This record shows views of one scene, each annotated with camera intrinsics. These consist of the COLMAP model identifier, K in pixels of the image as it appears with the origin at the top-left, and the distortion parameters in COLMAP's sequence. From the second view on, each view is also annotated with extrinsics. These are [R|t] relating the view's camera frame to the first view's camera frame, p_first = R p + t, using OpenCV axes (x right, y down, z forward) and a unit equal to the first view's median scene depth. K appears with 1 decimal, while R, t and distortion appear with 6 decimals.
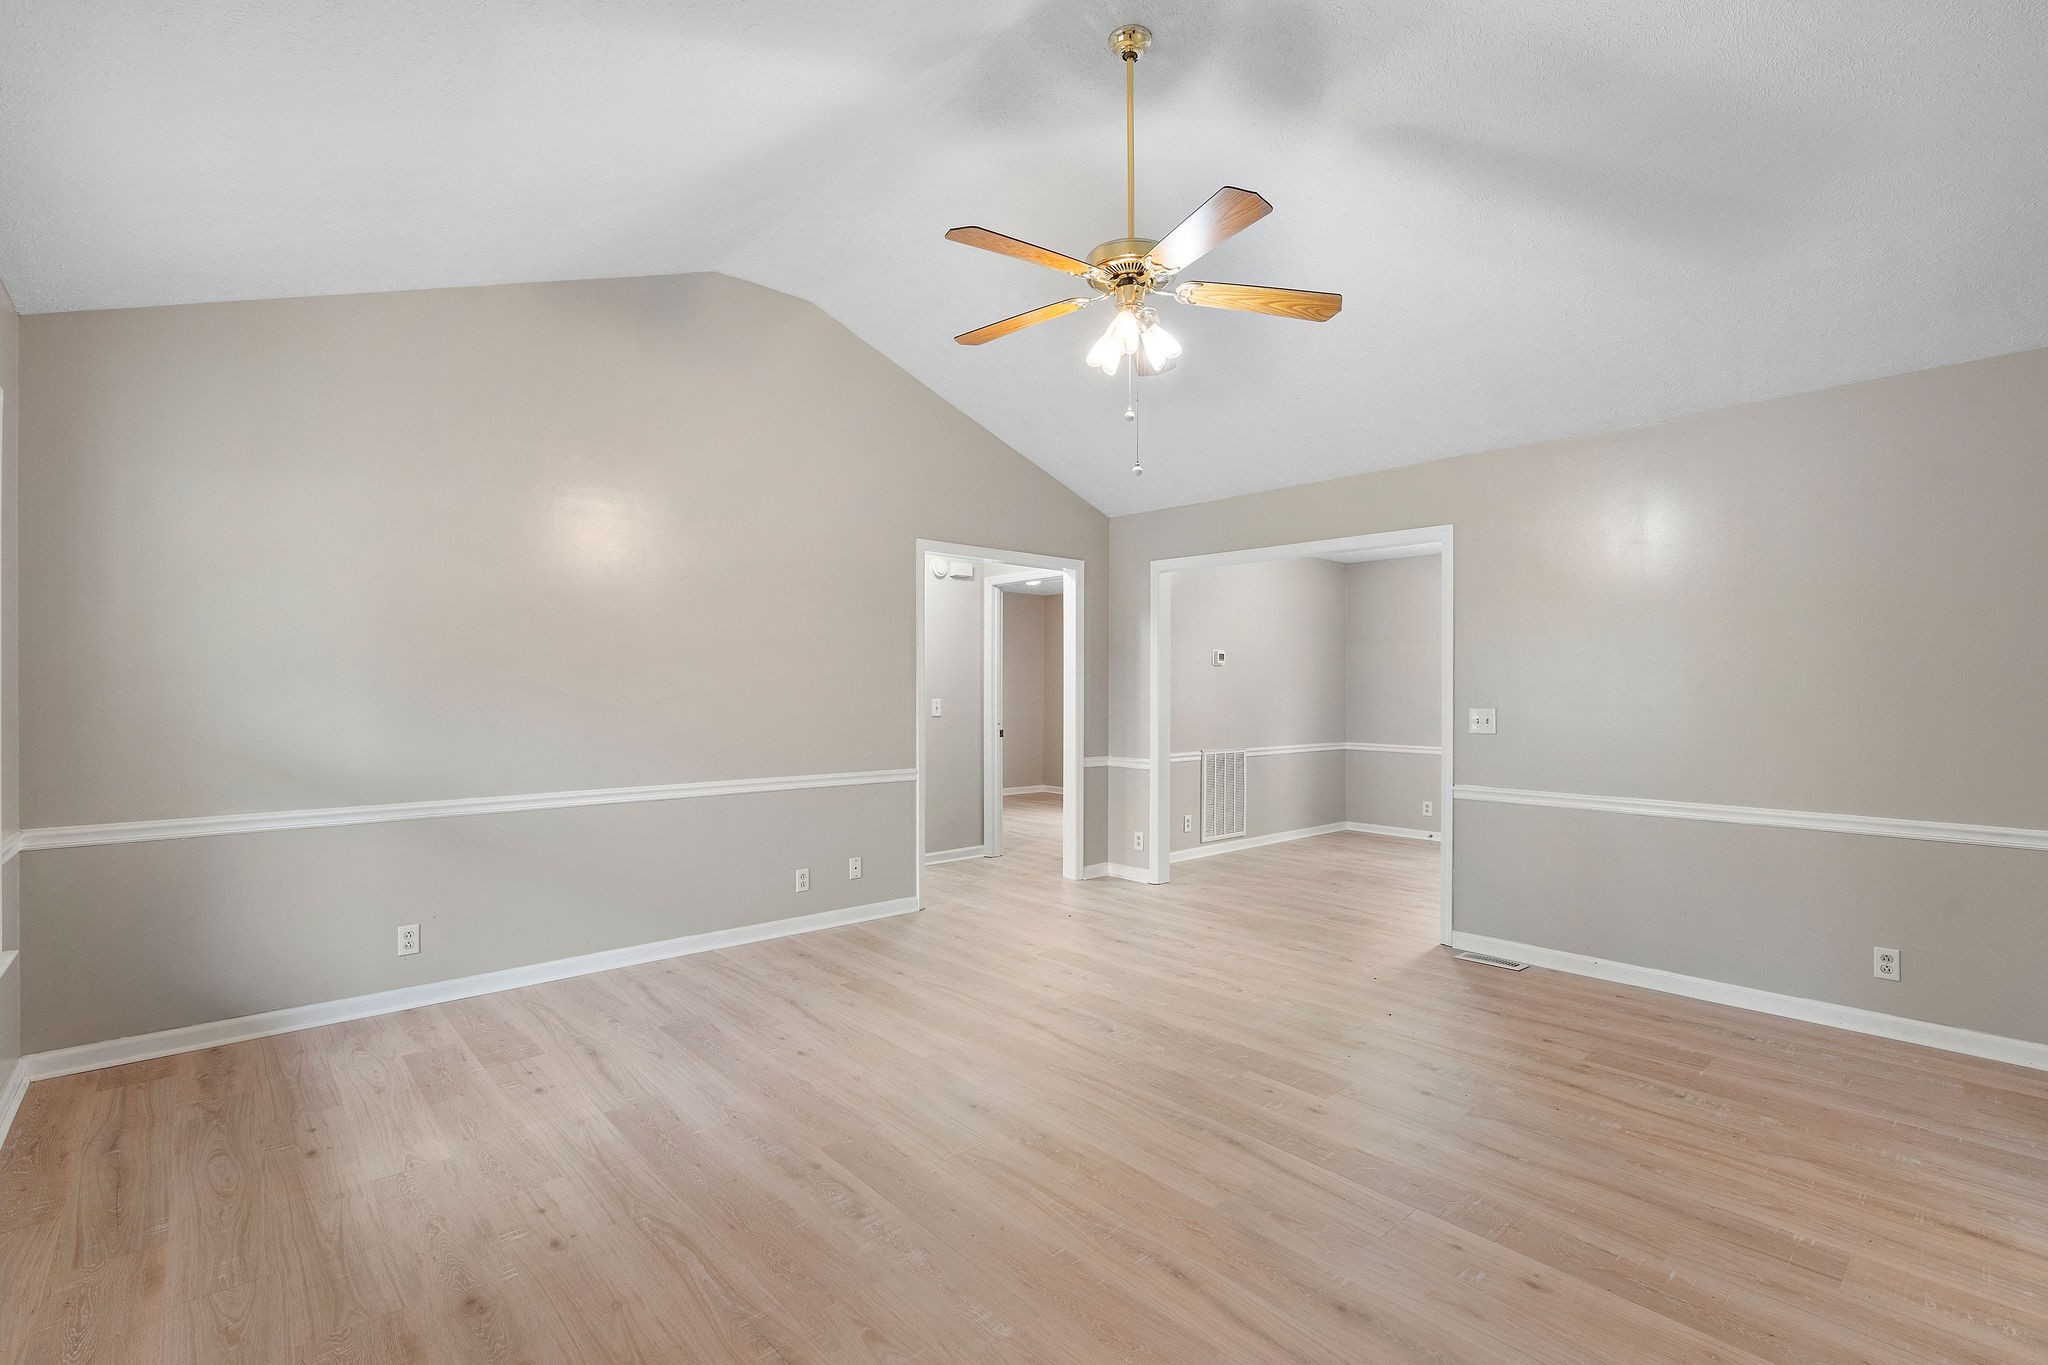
lens RADIAL K [[909.1, 0, 1022.6], [0, 909.1, 687.7], [0, 0, 1]] dist [-0.007458, 0.002022]
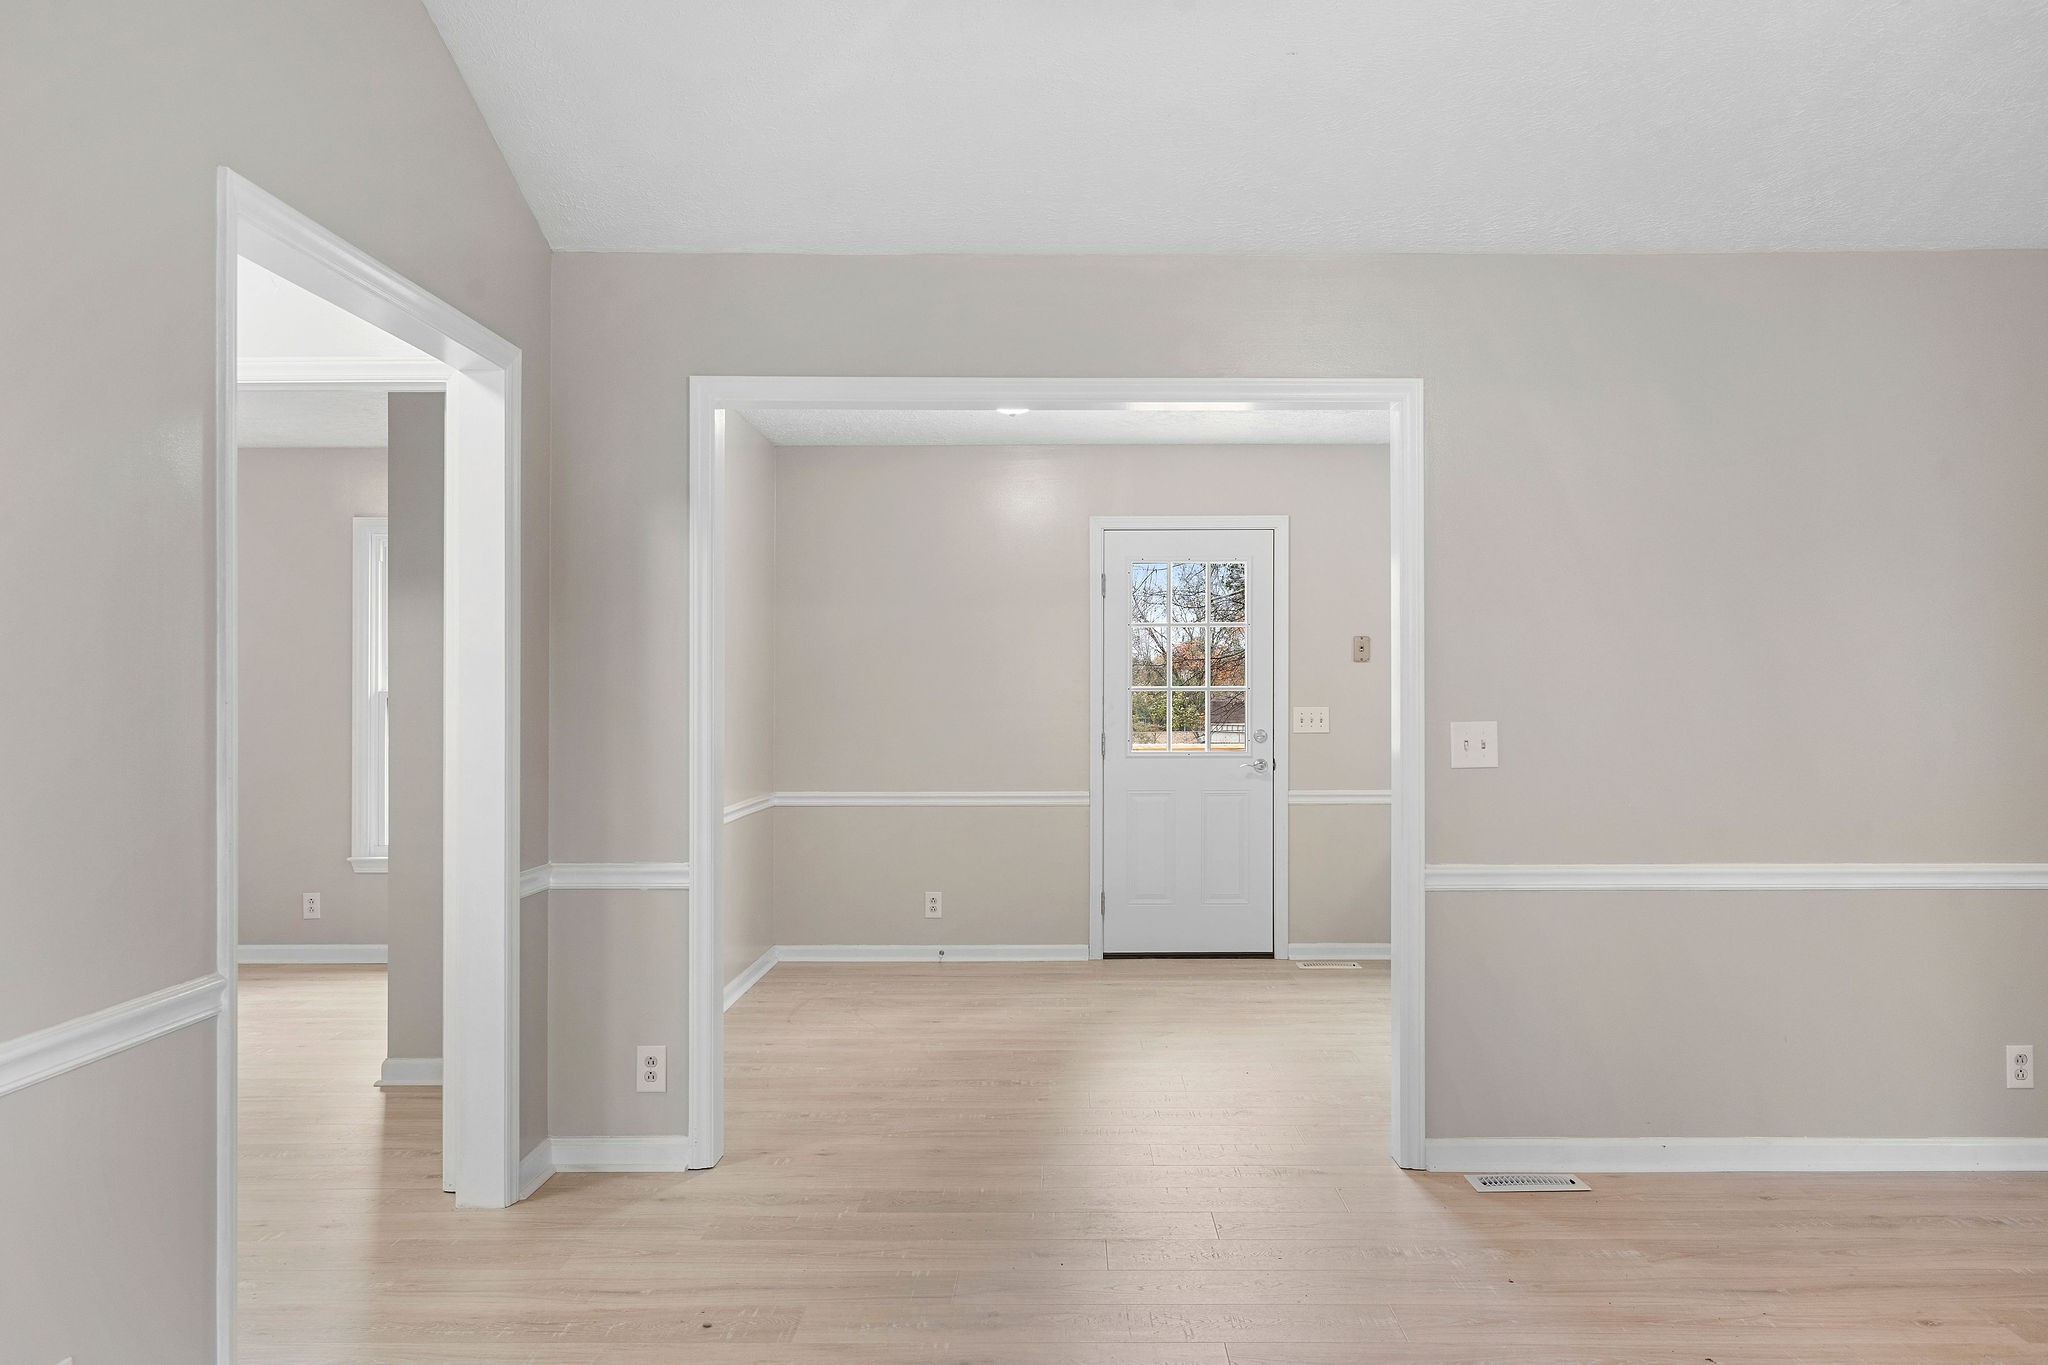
lens RADIAL K [[1535.9, 0, 1070.6], [0, 1535.9, 690.4], [0, 0, 1]] dist [0.003503, 0.003635]
pose [[0.674089, -0.005165, 0.738632, -0.450404], [0.004505, 0.999986, 0.002882, 0.000758], [-0.738636, 0.001385, 0.674103, 0.737751]]
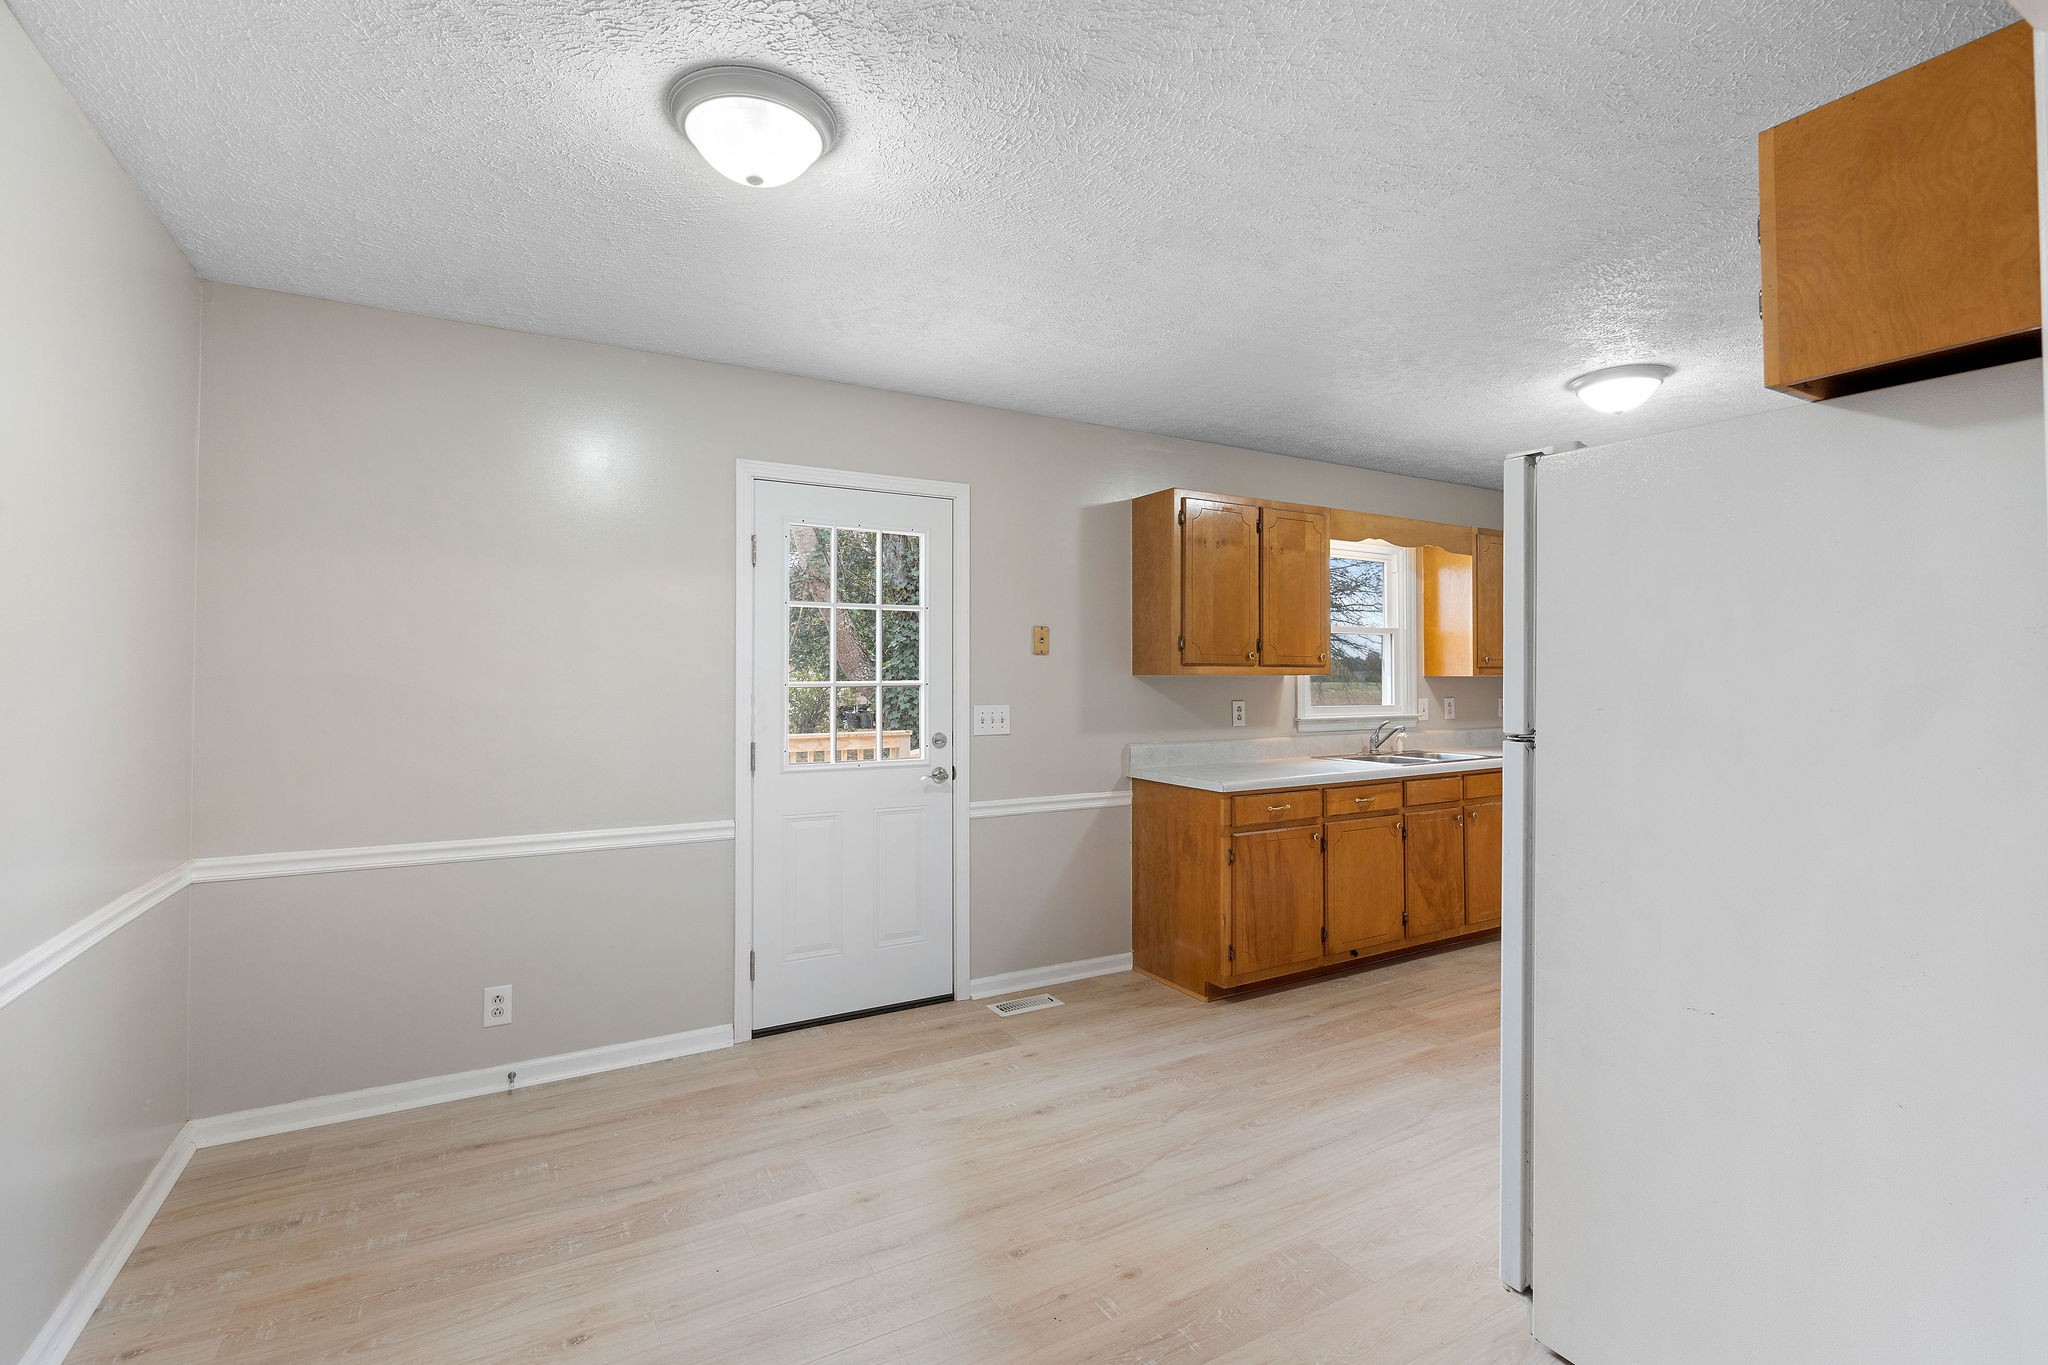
lens RADIAL K [[909.1, 0, 1007.6], [0, 909.1, 669.8], [0, 0, 1]] dist [-0.007458, 0.002022]
pose [[0.224409, 0.007082, 0.974469, 0.290133], [0.000329, 0.999973, -0.007343, -0.003679], [-0.974495, 0.001969, 0.224400, 1.681613]]
